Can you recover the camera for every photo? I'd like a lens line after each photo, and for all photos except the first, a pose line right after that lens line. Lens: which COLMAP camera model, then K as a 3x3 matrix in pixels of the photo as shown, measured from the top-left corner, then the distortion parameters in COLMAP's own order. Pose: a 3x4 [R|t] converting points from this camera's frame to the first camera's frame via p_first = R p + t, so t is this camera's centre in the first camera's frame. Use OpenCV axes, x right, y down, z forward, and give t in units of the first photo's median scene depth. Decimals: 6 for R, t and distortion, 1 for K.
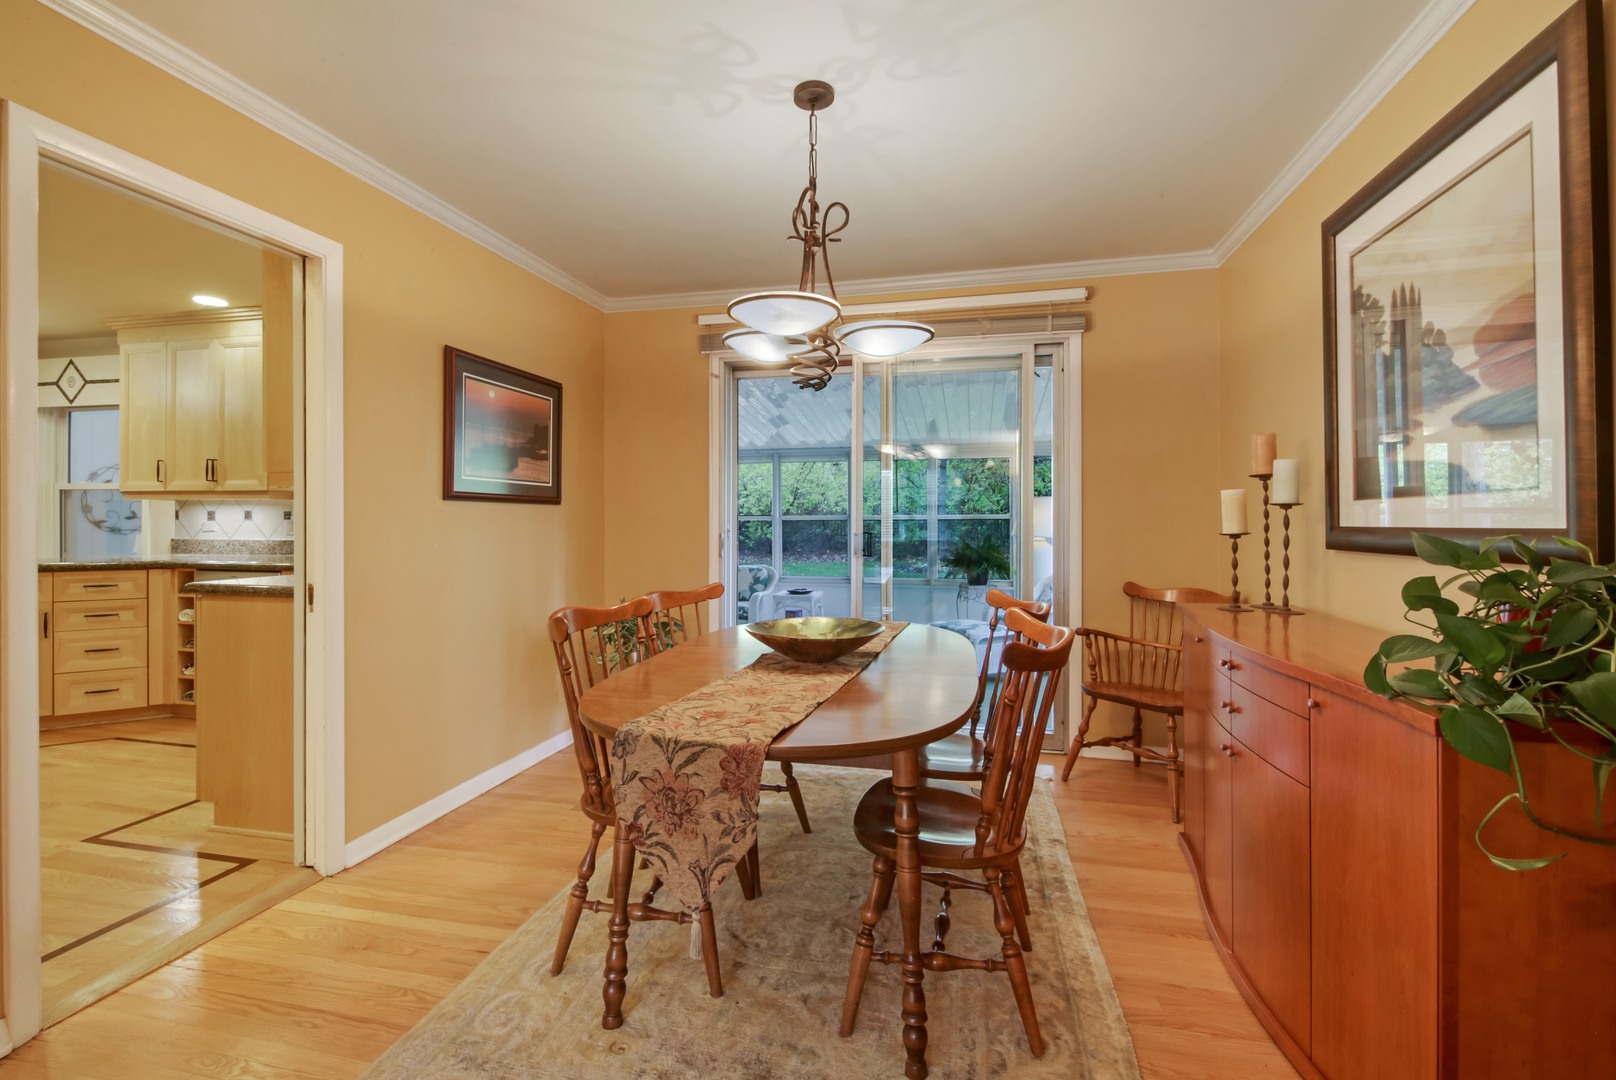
lens RADIAL K [[731.8, 0, 807.9], [0, 731.8, 524.1], [0, 0, 1]] dist [-0.001406, -0.001275]
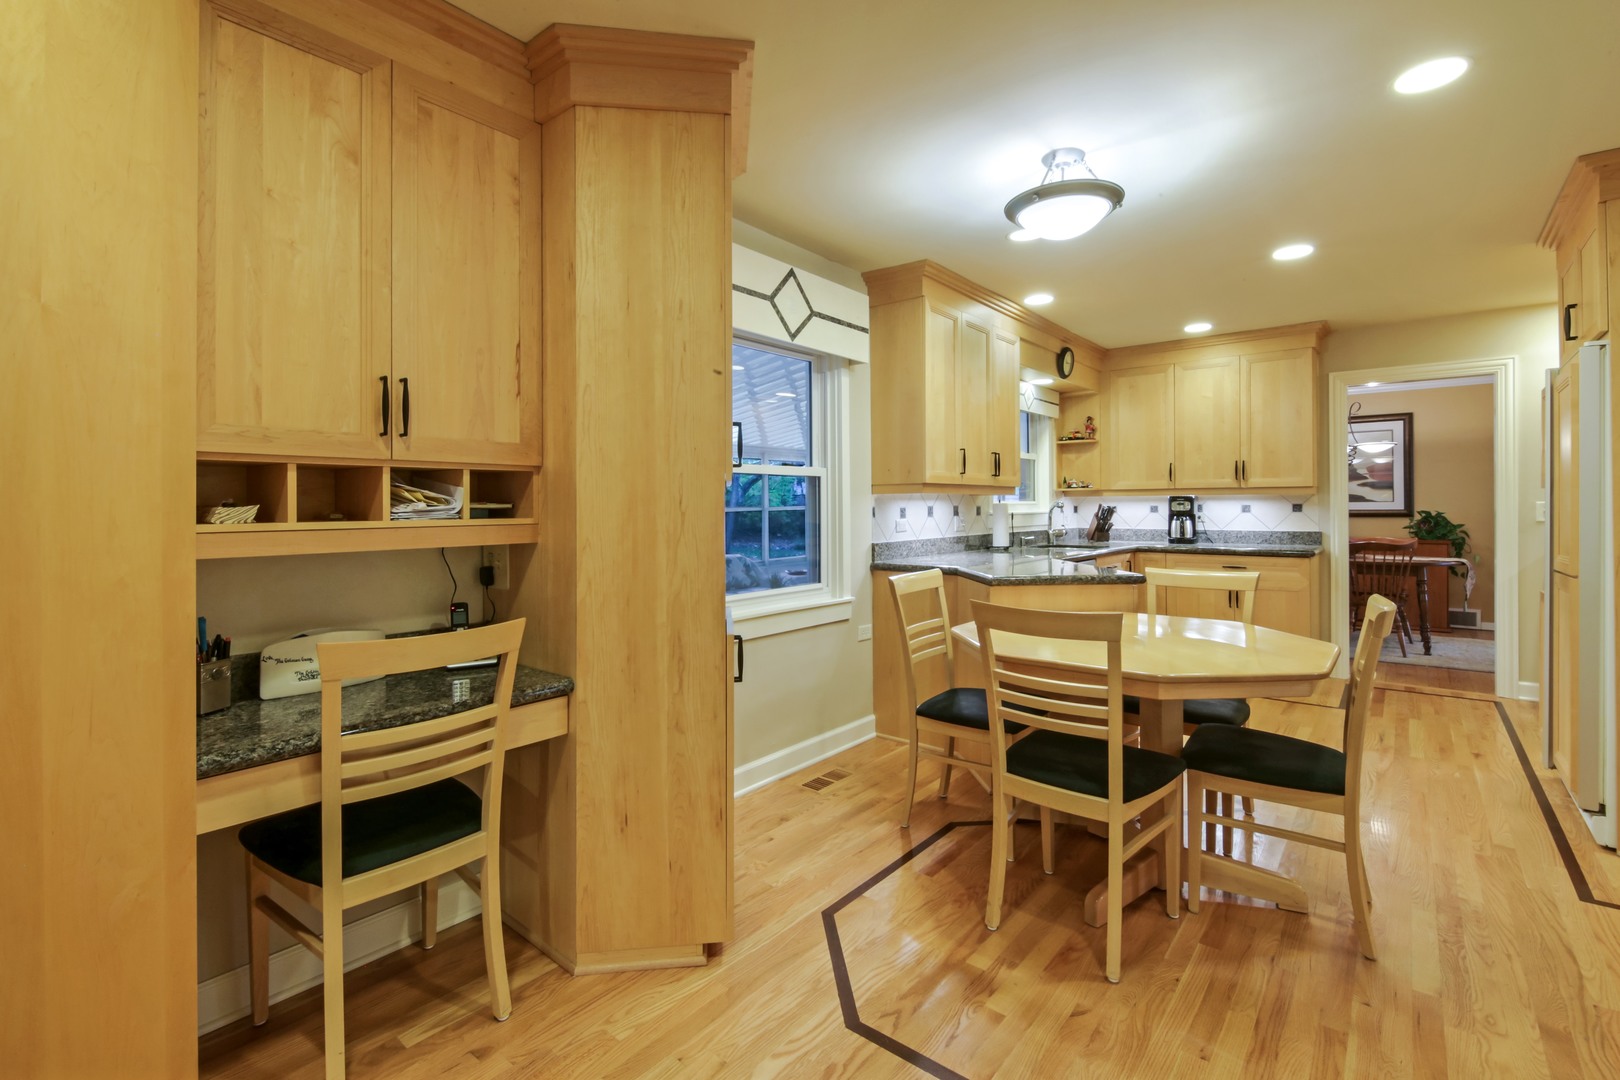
lens RADIAL K [[733.6, 0, 815.4], [0, 733.6, 506.8], [0, 0, 1]] dist [-0.001406, -0.001275]
pose [[0.426278, -0.010579, 0.904530, -1.746171], [0.010674, 0.999921, 0.006664, -0.026945], [-0.904529, 0.006814, 0.426357, 0.789961]]
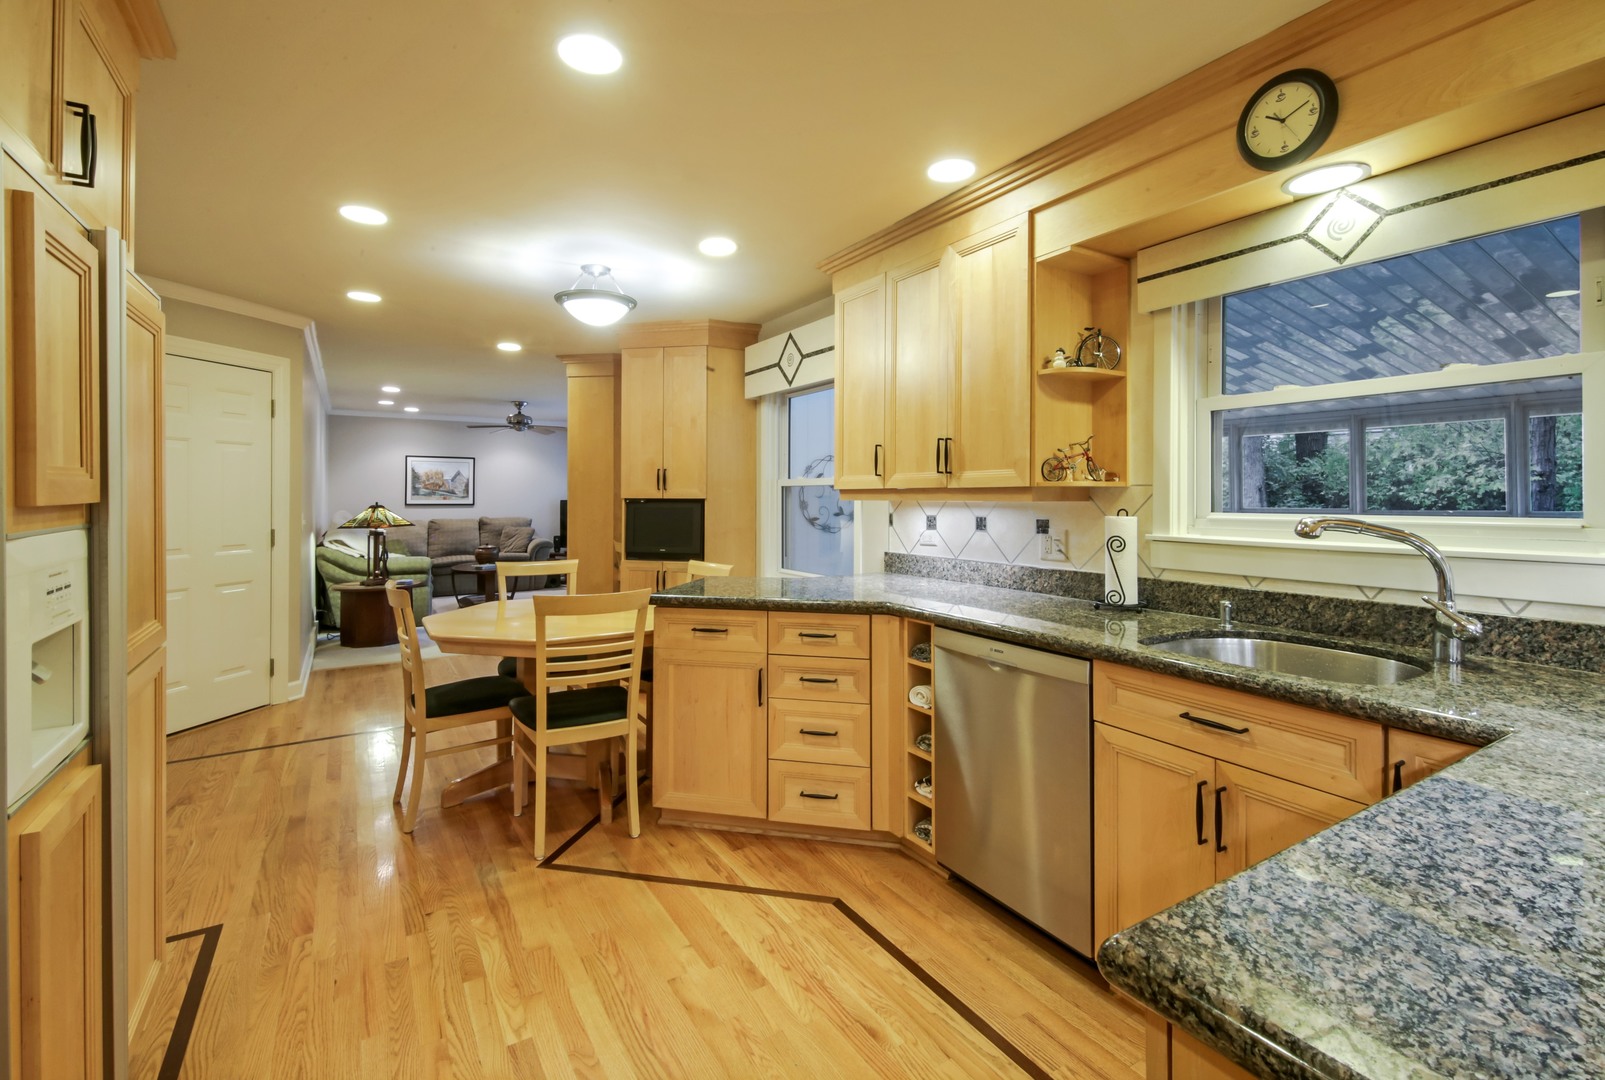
lens RADIAL K [[726.8, 0, 802.7], [0, 726.8, 500.2], [0, 0, 1]] dist [-0.001406, -0.001275]
pose [[0.709882, -0.001198, -0.704320, -0.450806], [-0.002002, 0.999991, -0.003719, -0.032299], [0.704318, 0.004050, 0.709873, 0.457907]]
